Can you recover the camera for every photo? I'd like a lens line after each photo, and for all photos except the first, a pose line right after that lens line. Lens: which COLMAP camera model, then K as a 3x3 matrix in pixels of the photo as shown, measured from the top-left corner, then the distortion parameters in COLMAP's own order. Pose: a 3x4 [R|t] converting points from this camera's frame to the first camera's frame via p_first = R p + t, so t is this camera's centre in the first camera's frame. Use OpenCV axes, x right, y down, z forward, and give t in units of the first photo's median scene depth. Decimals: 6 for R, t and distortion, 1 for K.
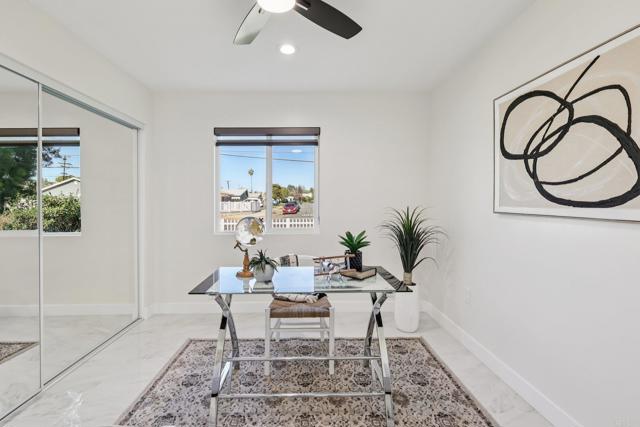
lens RADIAL K [[278.5, 0, 318.8], [0, 278.5, 206.8], [0, 0, 1]] dist [-0.002253, -0.001122]
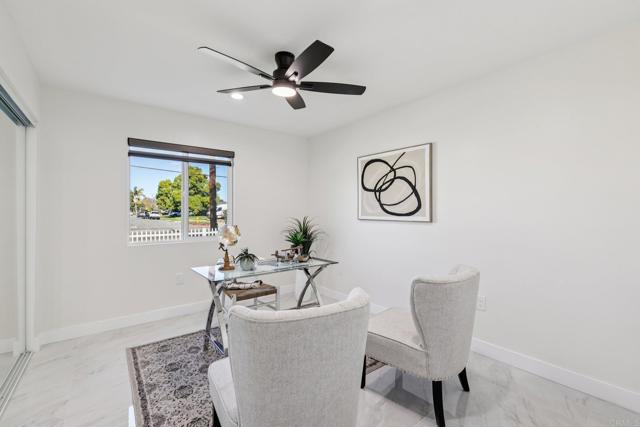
lens RADIAL K [[278.5, 0, 321.5], [0, 278.5, 213.7], [0, 0, 1]] dist [-0.002253, -0.001122]
pose [[0.796531, 0.002096, 0.604594, -0.712091], [0.007440, 0.999884, -0.013268, 0.006109], [-0.604552, 0.015067, 0.796423, -0.325617]]
